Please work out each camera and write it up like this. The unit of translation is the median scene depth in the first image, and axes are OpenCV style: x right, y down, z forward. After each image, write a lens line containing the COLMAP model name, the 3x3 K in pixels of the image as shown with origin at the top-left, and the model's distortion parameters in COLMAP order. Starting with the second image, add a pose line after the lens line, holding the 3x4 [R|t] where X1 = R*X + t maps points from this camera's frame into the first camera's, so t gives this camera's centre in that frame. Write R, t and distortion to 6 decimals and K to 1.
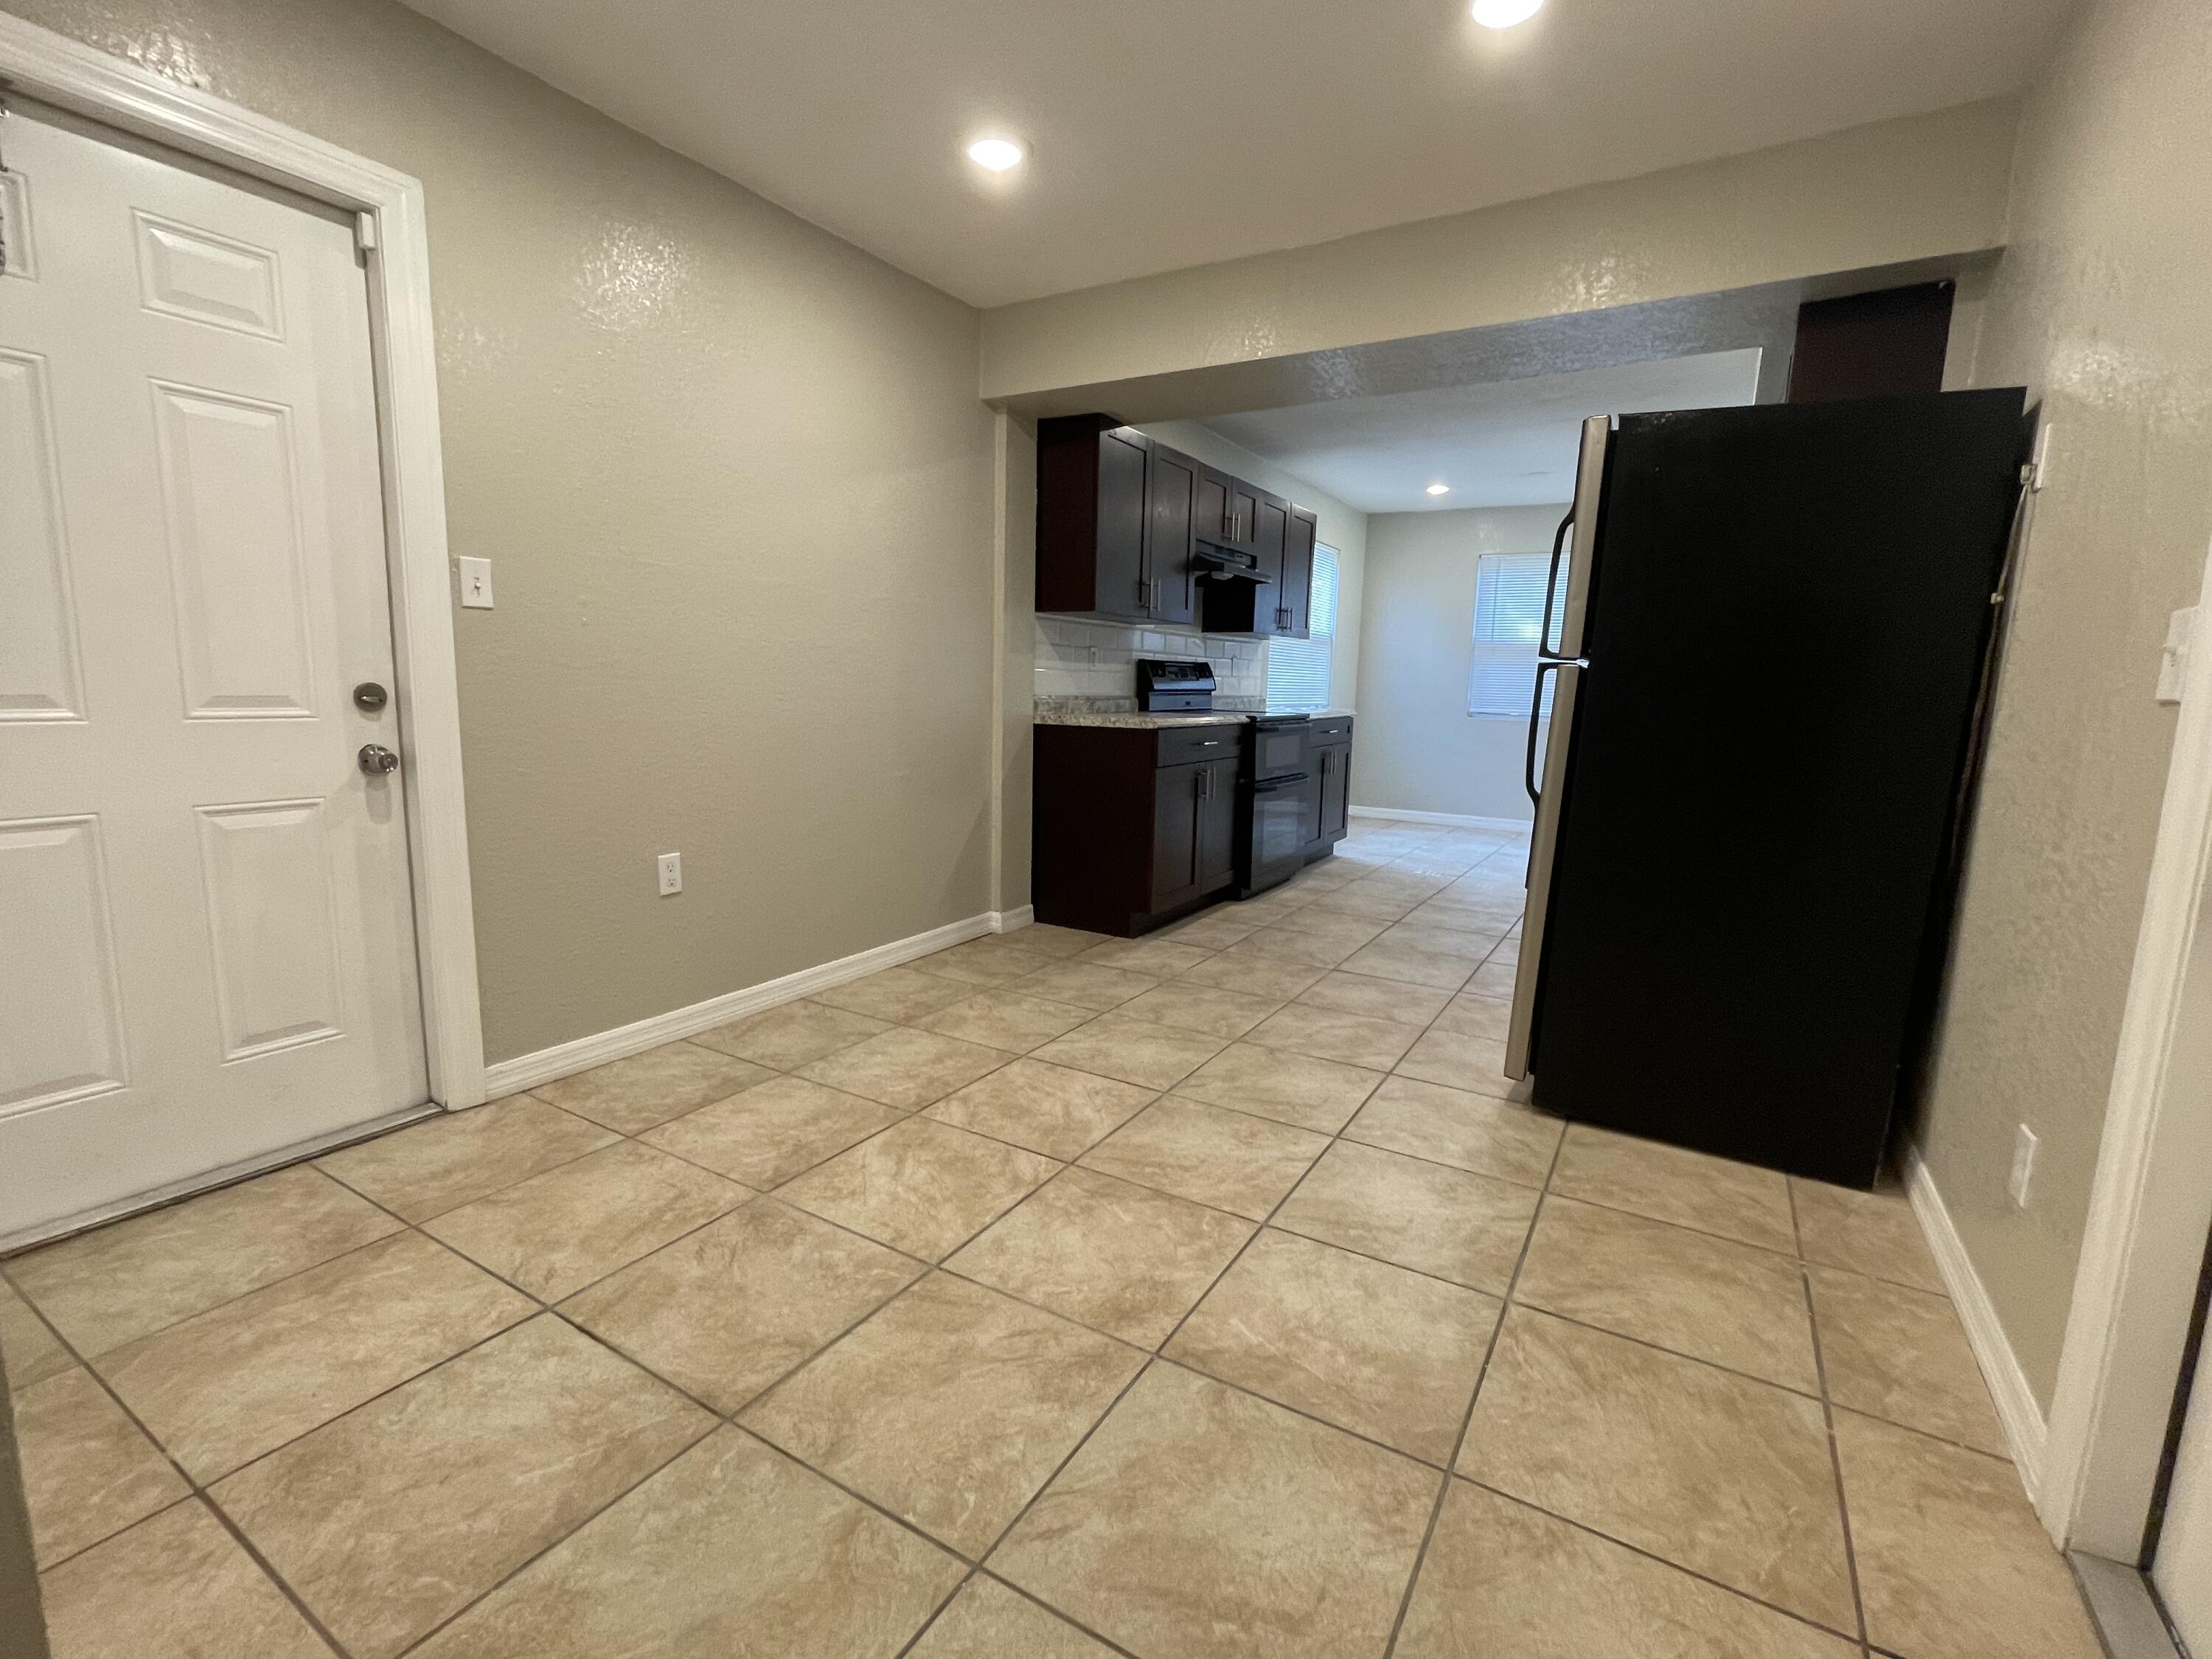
lens RADIAL K [[1002.0, 0, 1118.4], [0, 1002.0, 836.2], [0, 0, 1]] dist [-0.003760, 0.000503]
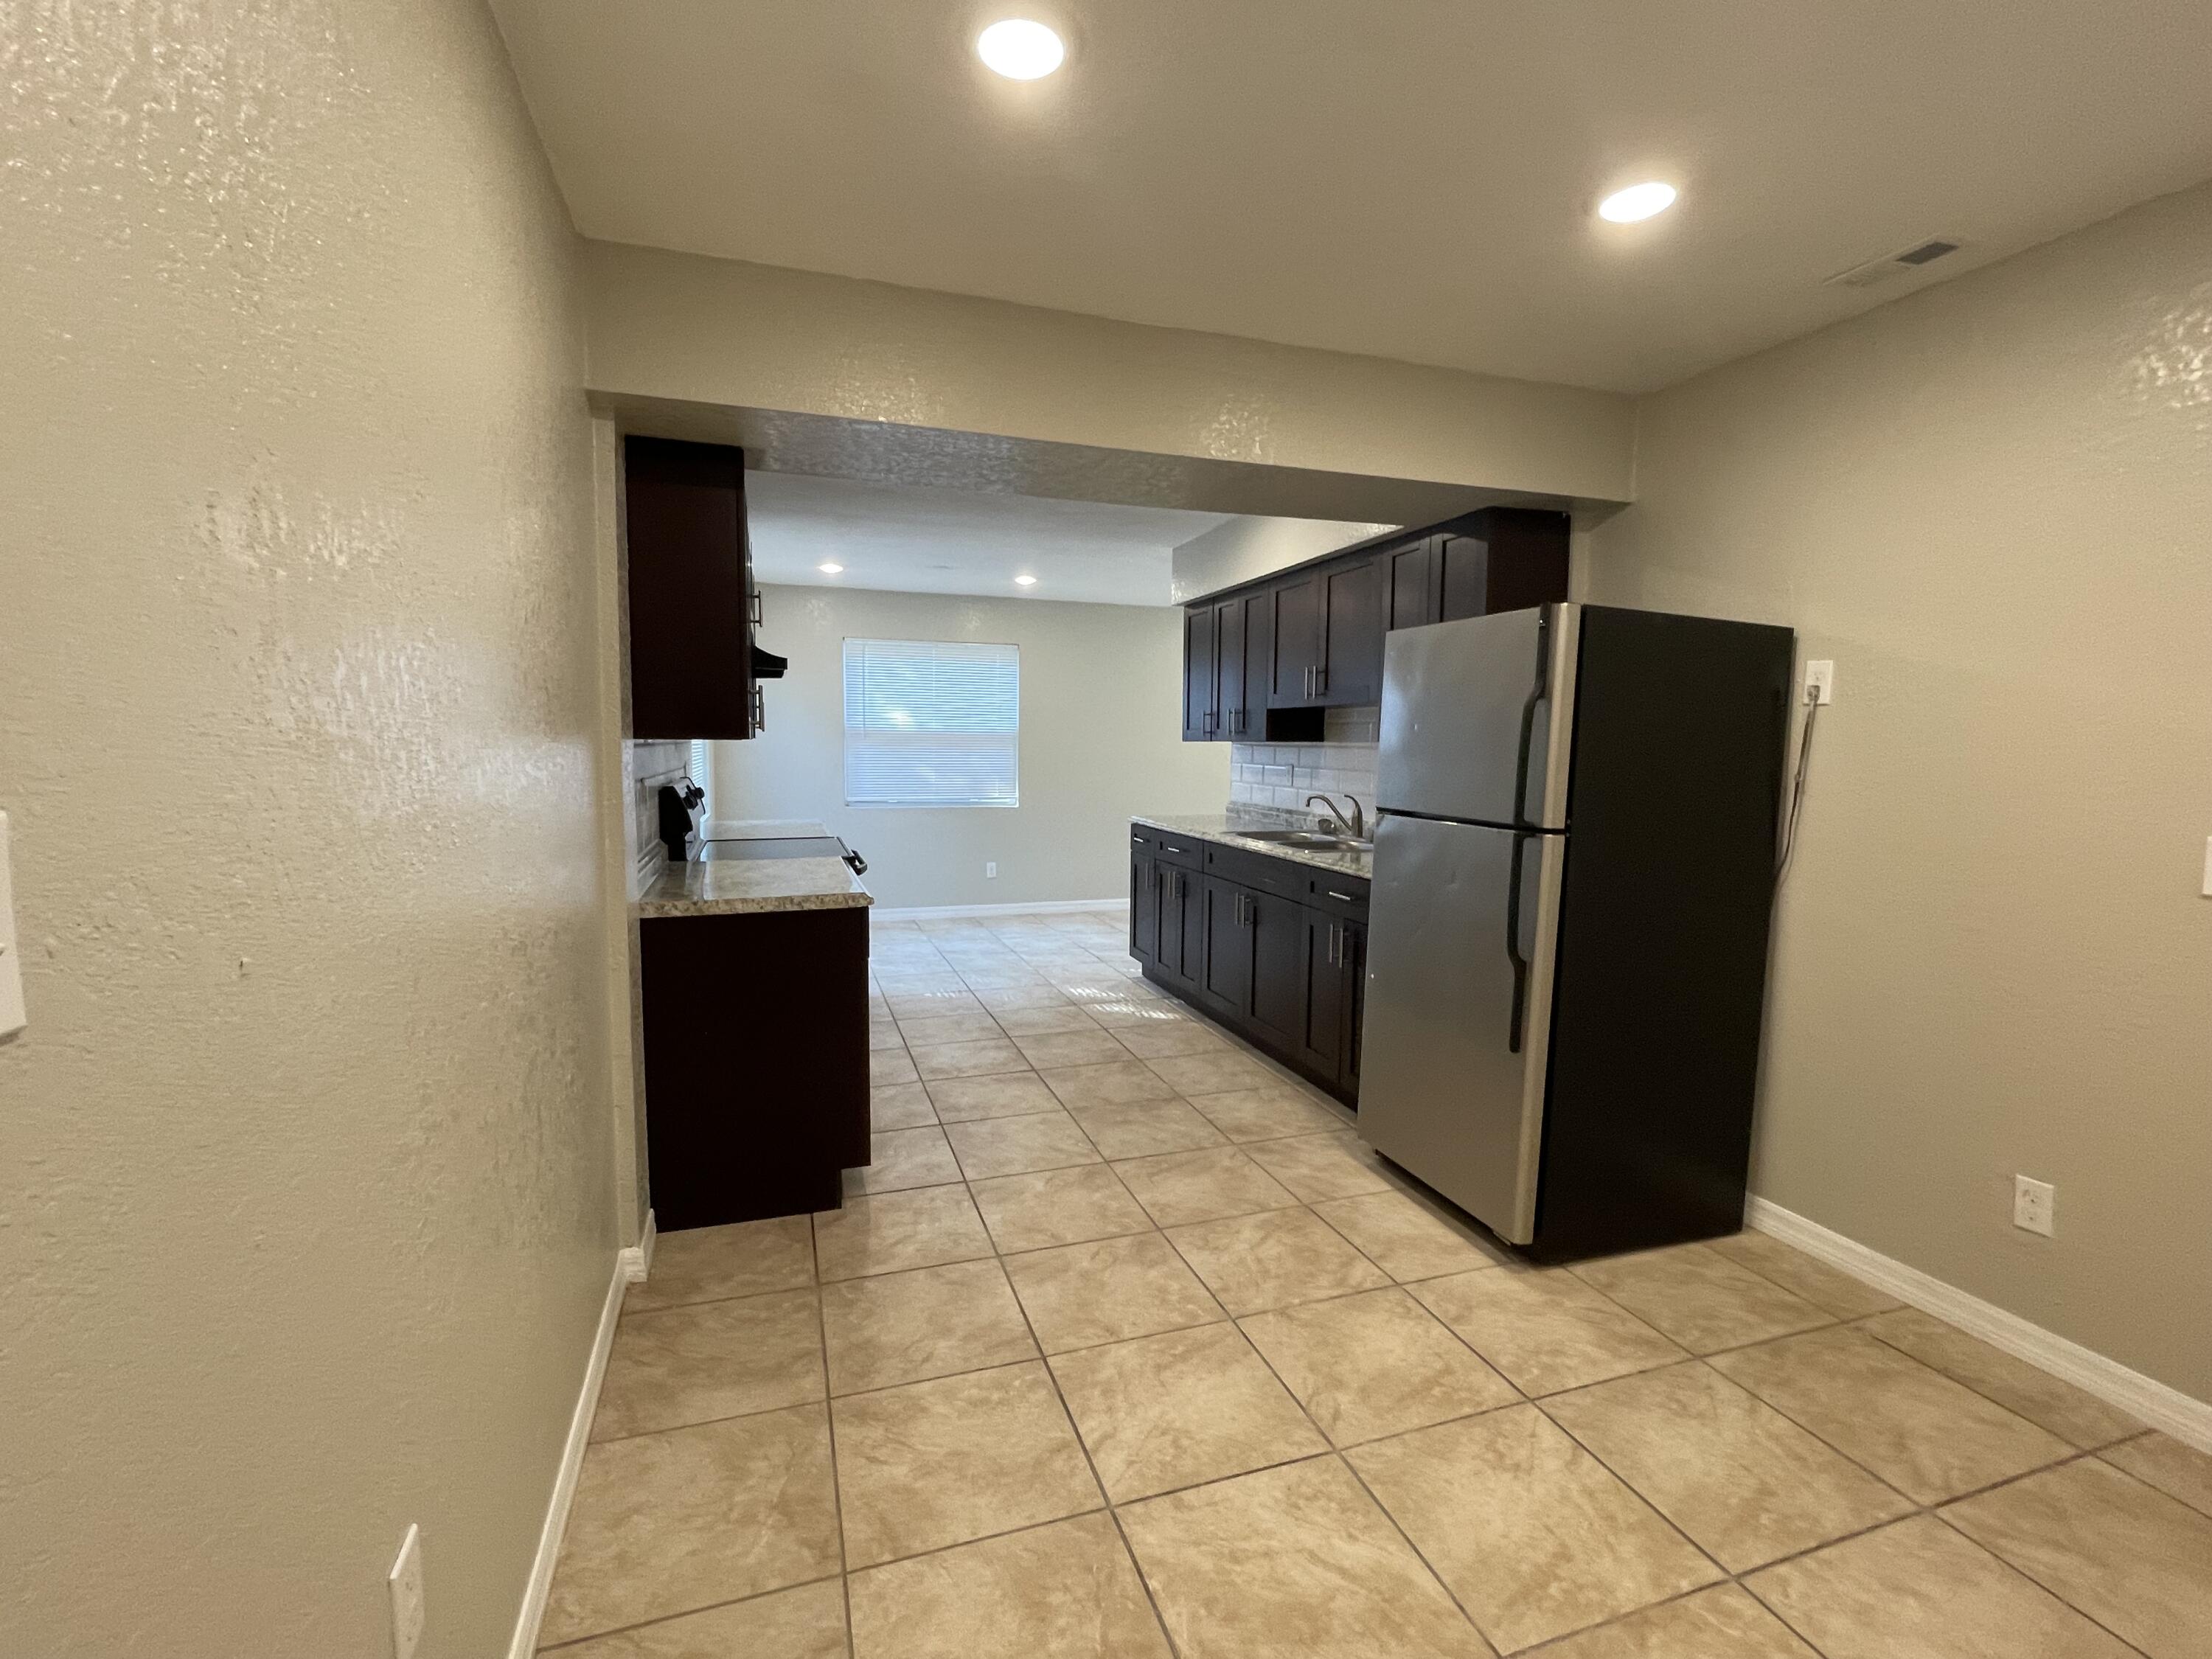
lens RADIAL K [[1002.0, 0, 1103.9], [0, 1002.0, 830.0], [0, 0, 1]] dist [-0.003760, 0.000503]
pose [[0.655645, -0.091084, 0.749555, -0.495658], [0.126447, 0.991924, 0.009932, -0.192592], [-0.744406, 0.088267, 0.661867, 0.525407]]
